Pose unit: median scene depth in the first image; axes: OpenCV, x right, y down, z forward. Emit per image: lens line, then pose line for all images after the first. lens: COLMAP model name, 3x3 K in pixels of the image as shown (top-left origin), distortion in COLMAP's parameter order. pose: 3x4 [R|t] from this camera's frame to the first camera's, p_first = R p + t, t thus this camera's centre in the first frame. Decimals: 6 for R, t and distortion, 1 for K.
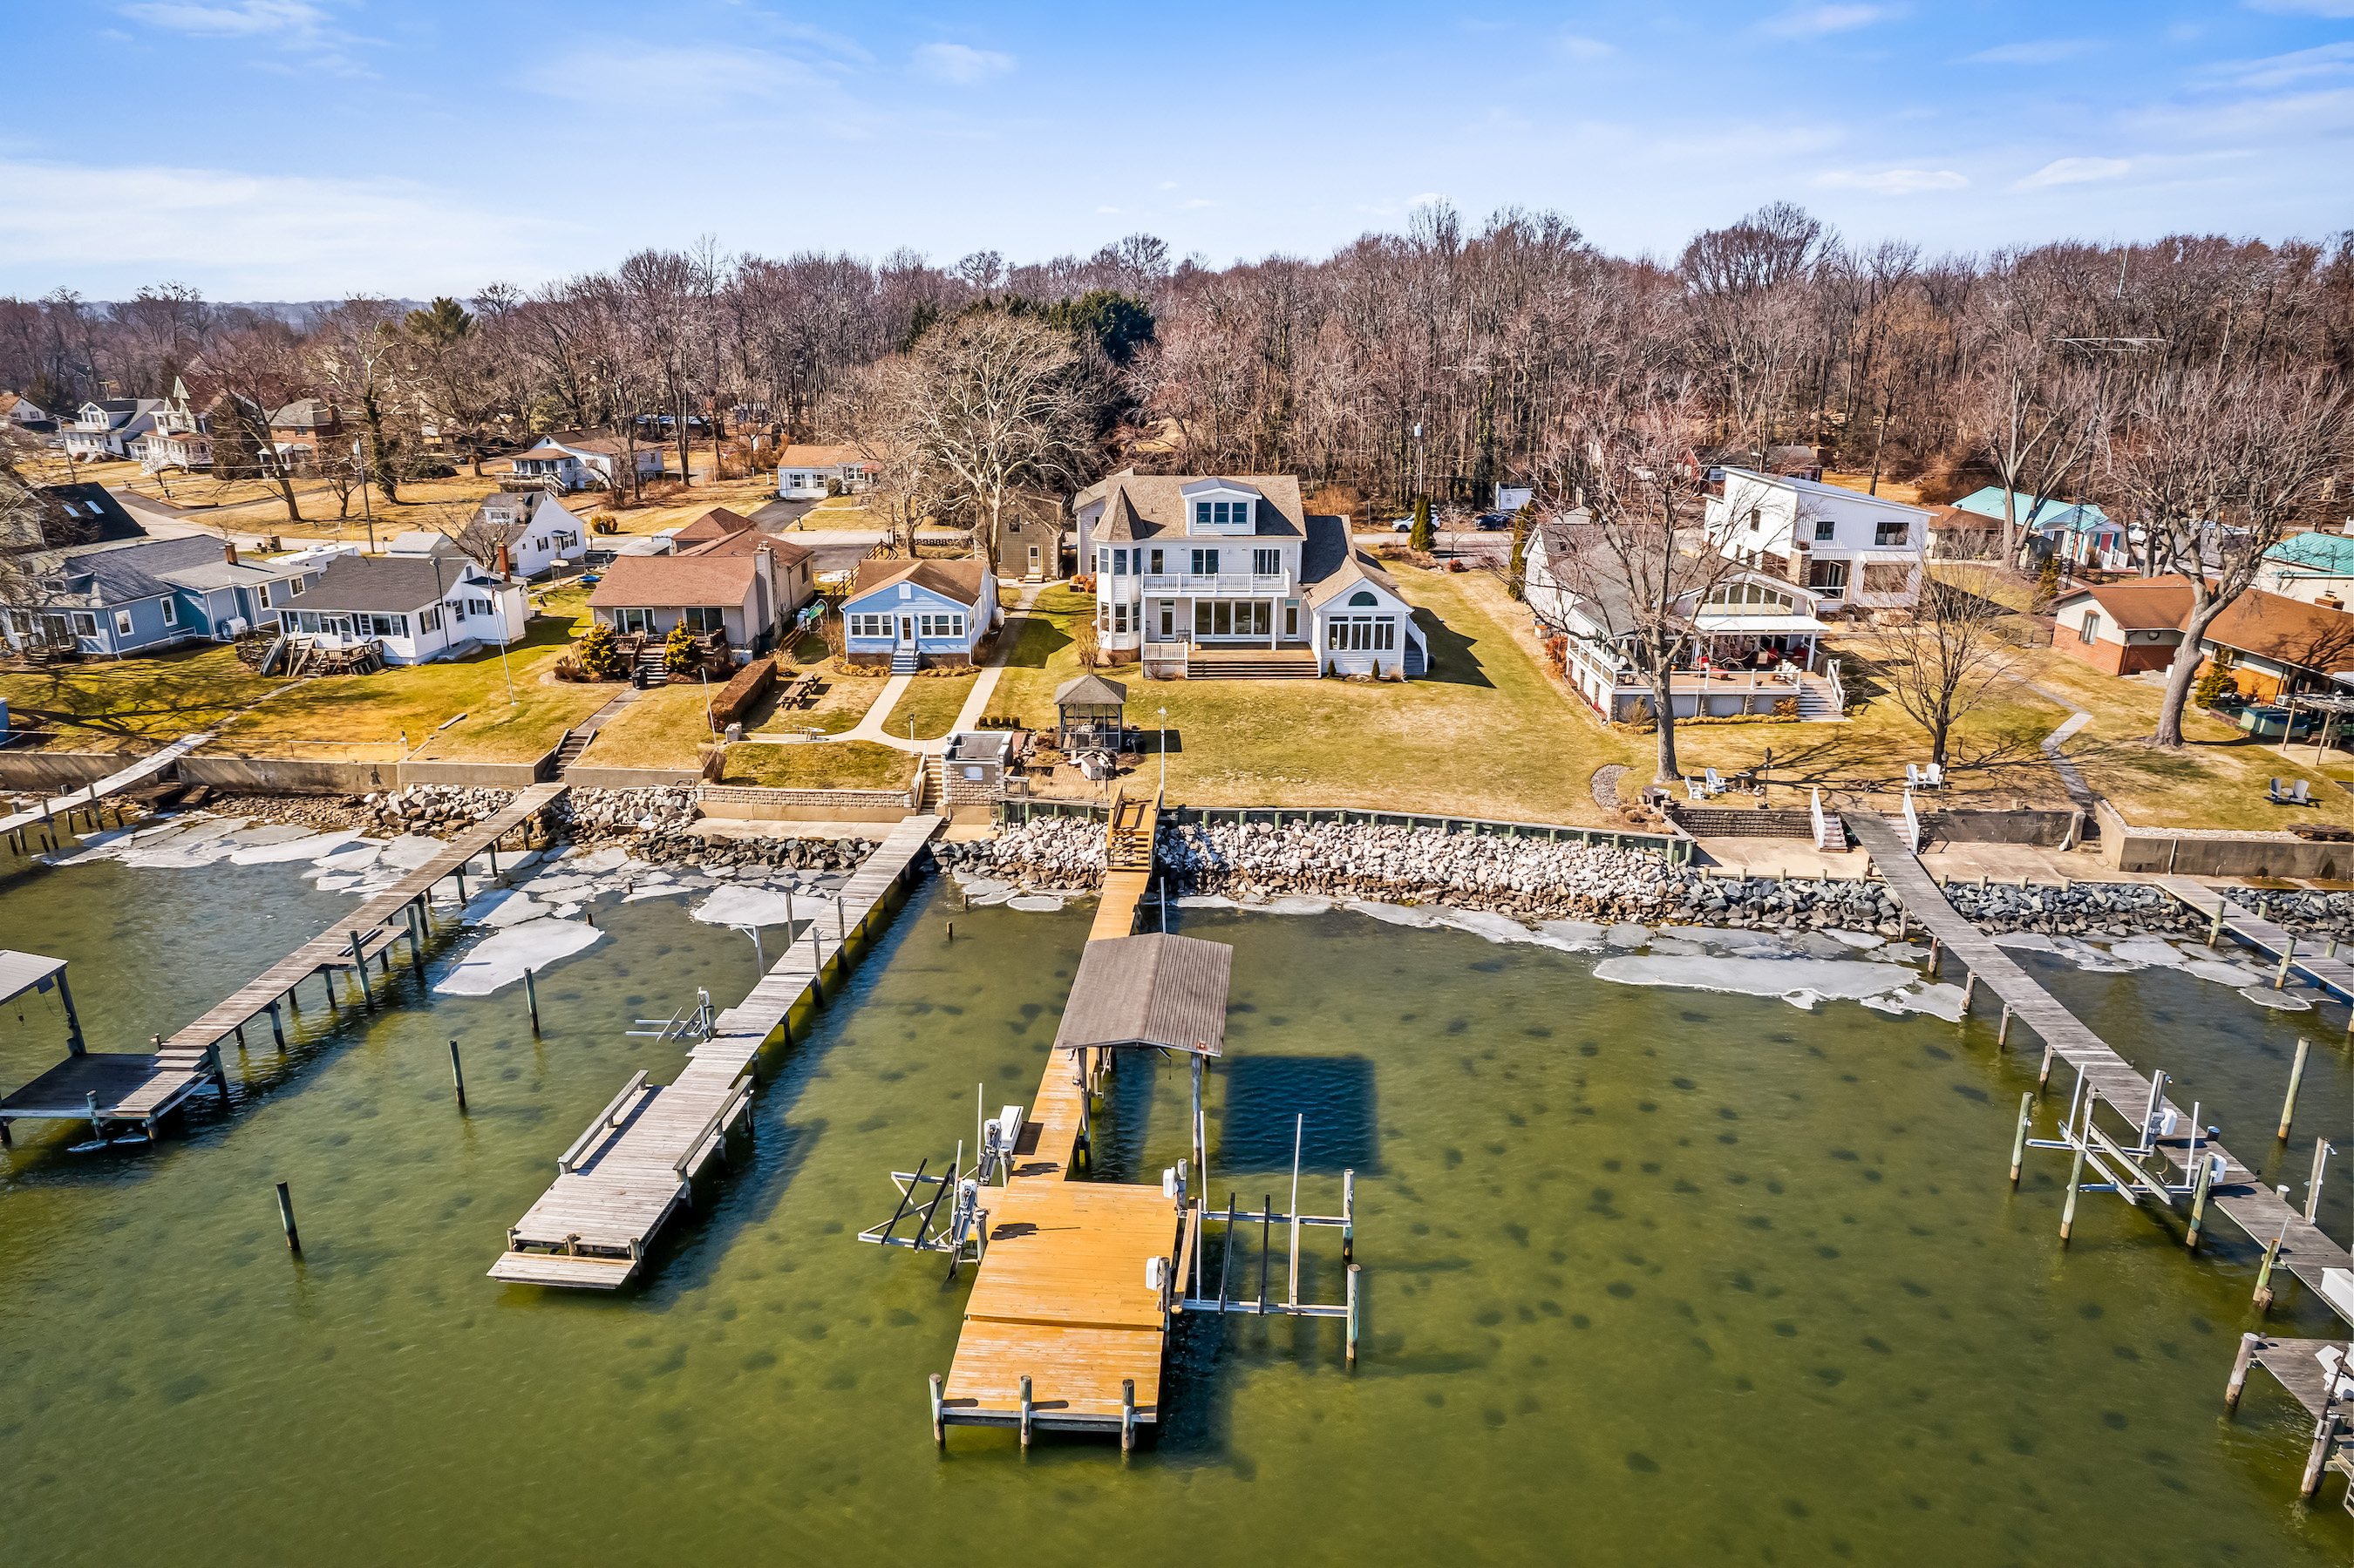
lens RADIAL K [[1504.9, 0, 1177.0], [0, 1504.9, 784.0], [0, 0, 1]] dist [-0.066110, 0.048968]
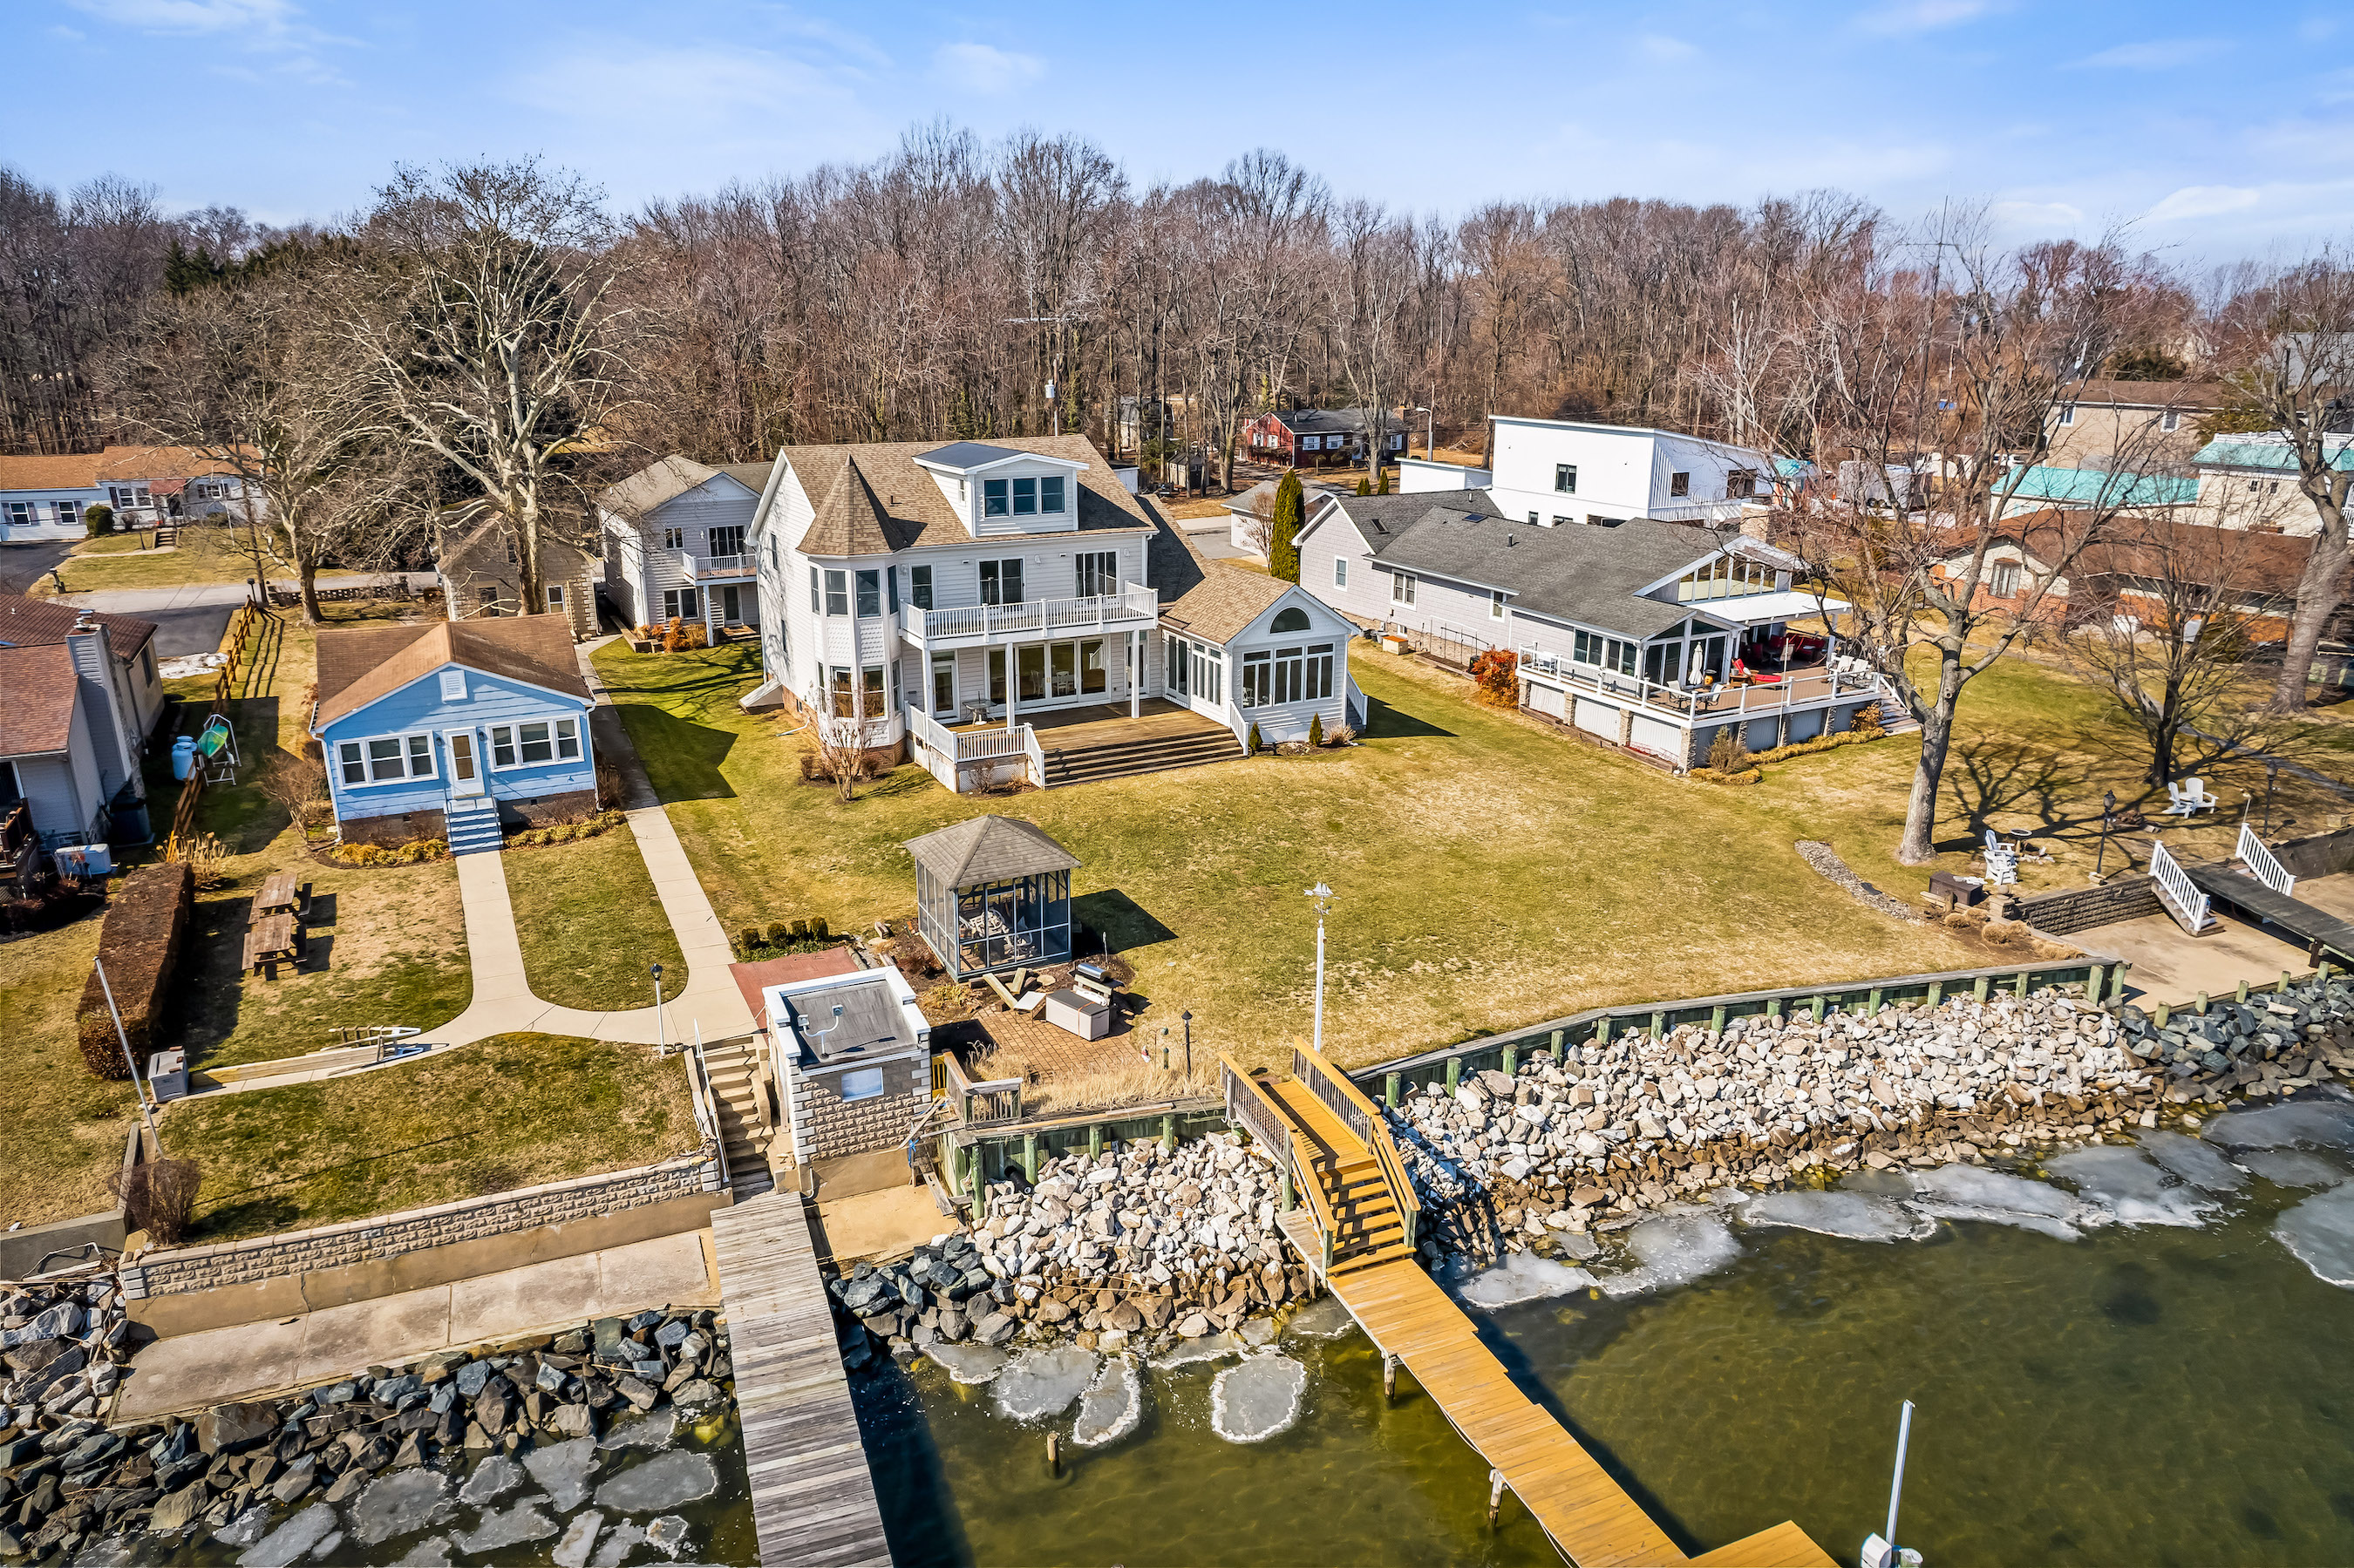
lens RADIAL K [[1508.2, 0, 1174.9], [0, 1508.2, 787.2], [0, 0, 1]] dist [-0.075256, 0.063854]
pose [[0.892016, -0.134258, 0.431605, -0.212948], [0.136927, 0.990264, 0.025047, -0.084691], [-0.430766, 0.036756, 0.901715, 0.510945]]
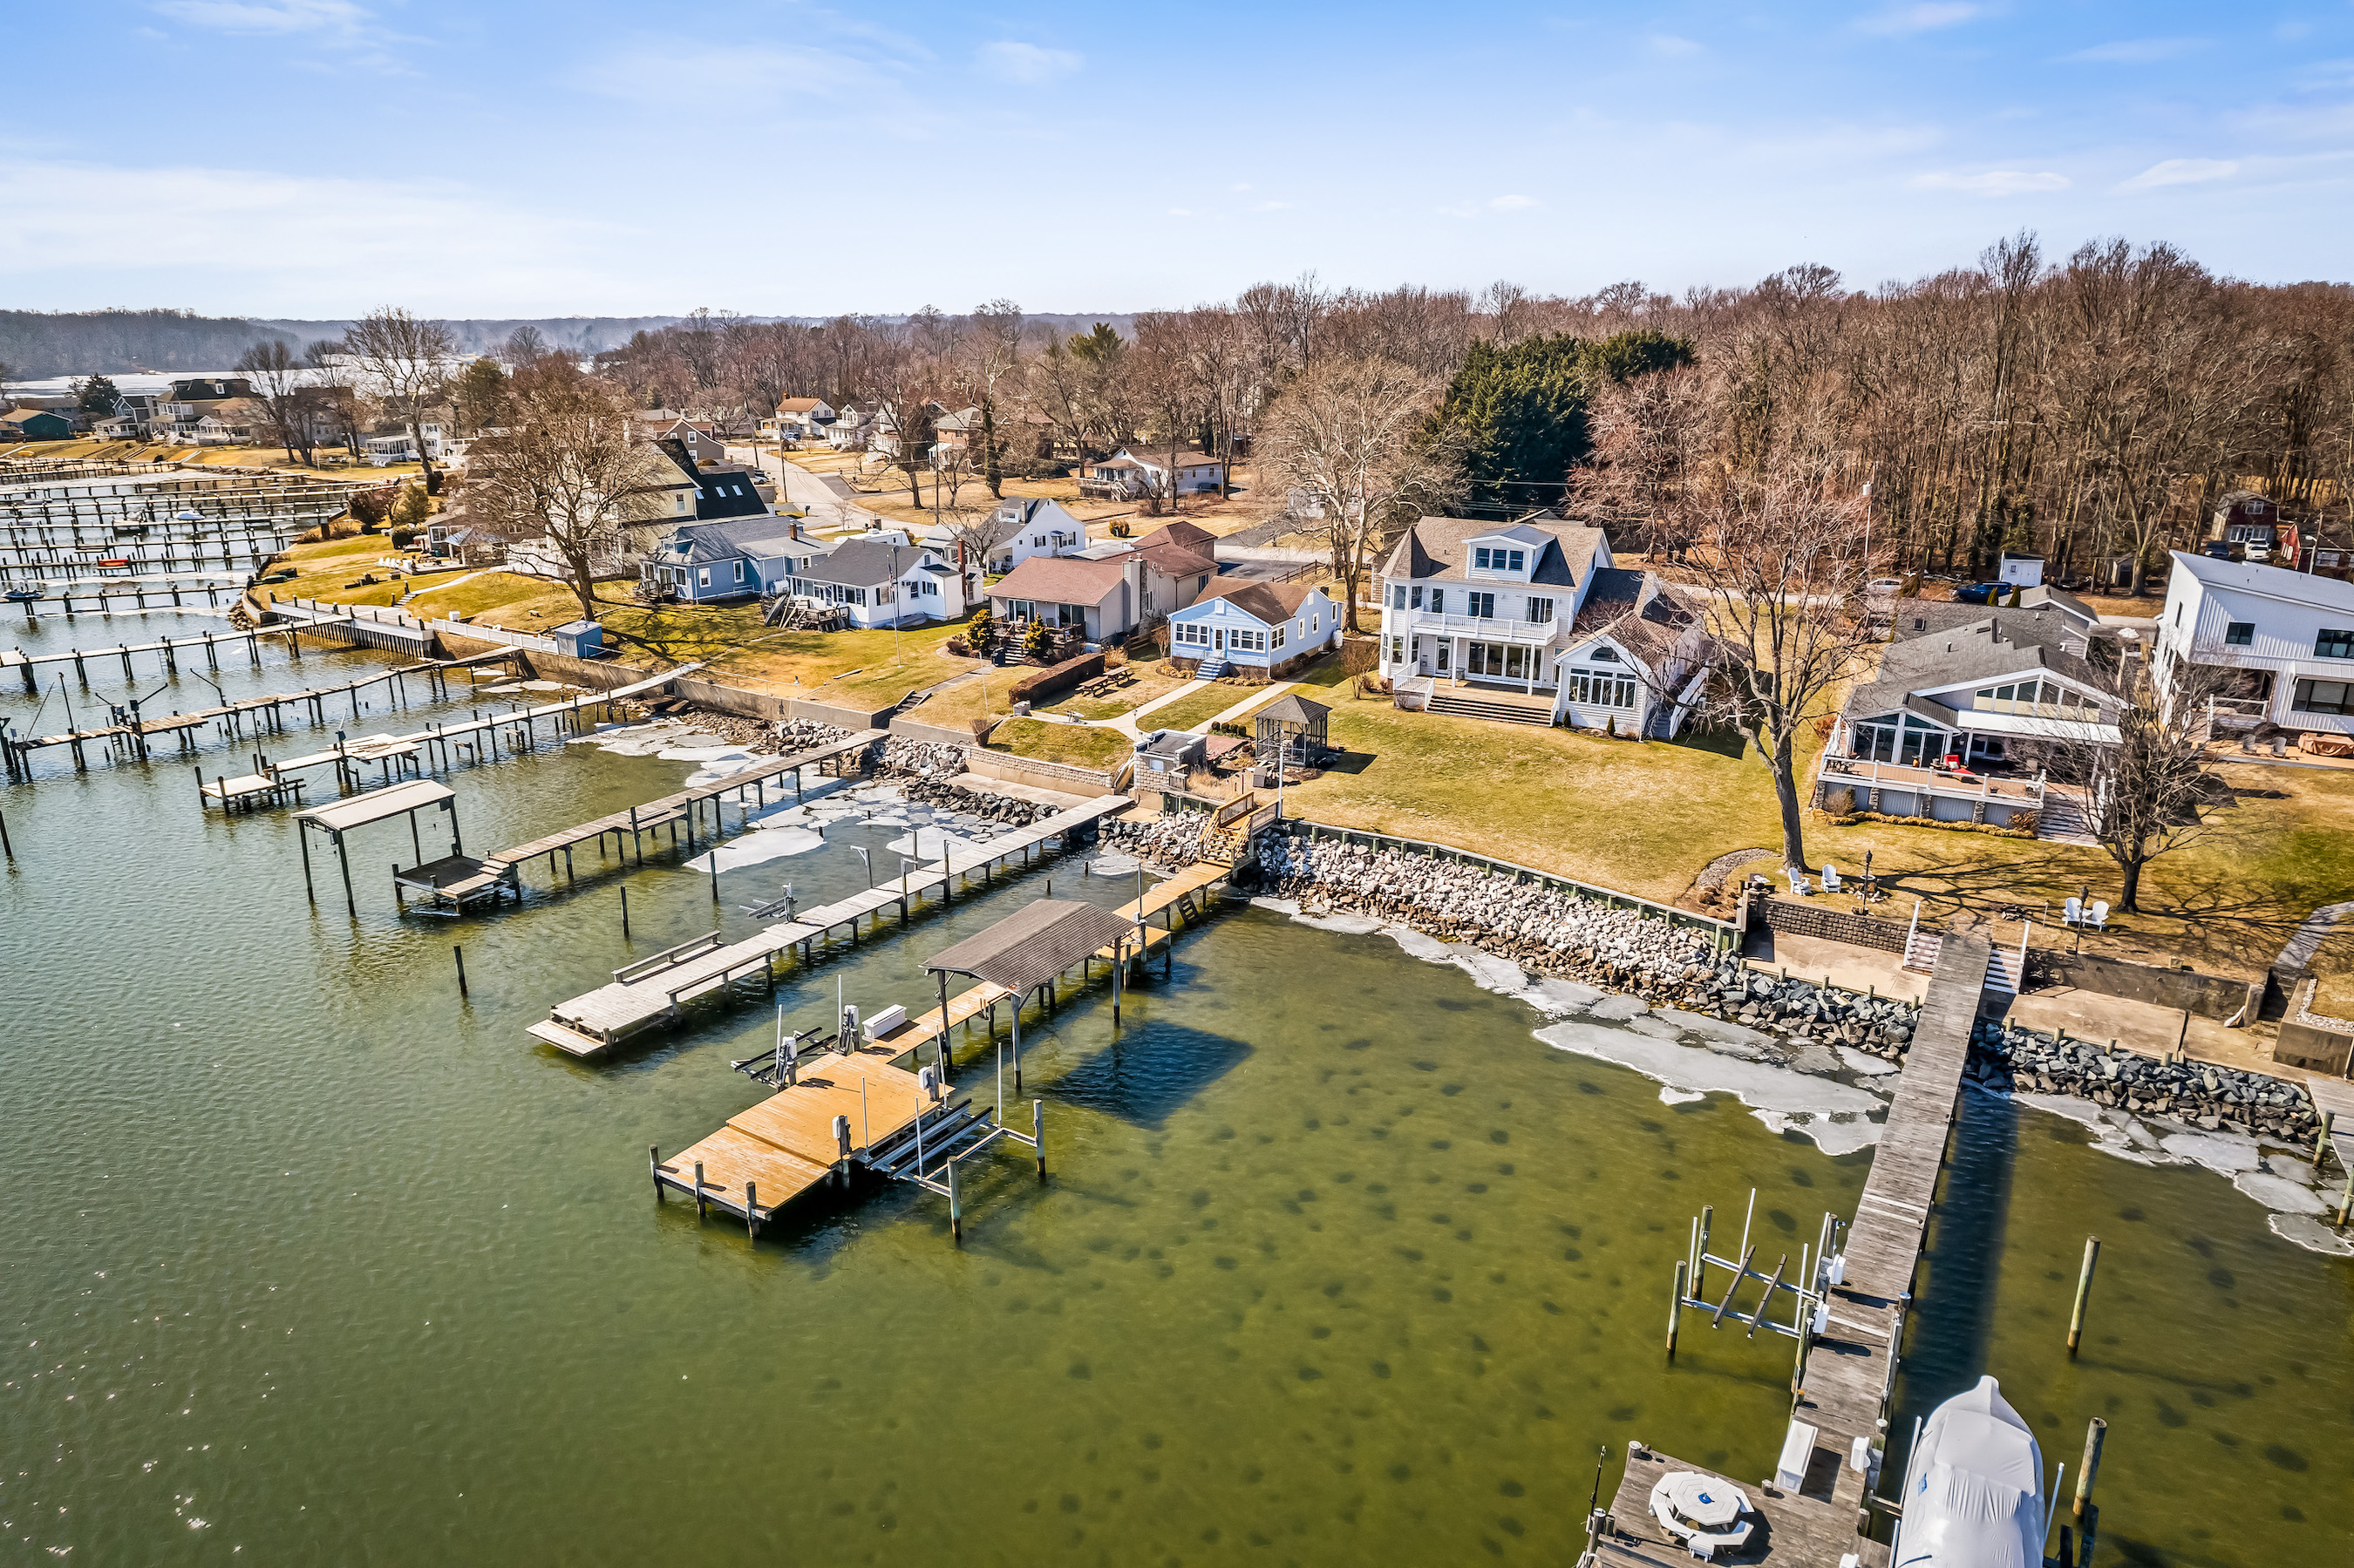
lens RADIAL K [[1508.2, 0, 1174.9], [0, 1508.2, 787.2], [0, 0, 1]] dist [-0.075256, 0.063854]
pose [[0.880851, 0.141710, -0.451685, 0.369161], [-0.145755, 0.988978, 0.026034, -0.021126], [0.450396, 0.042903, 0.891797, -0.025322]]
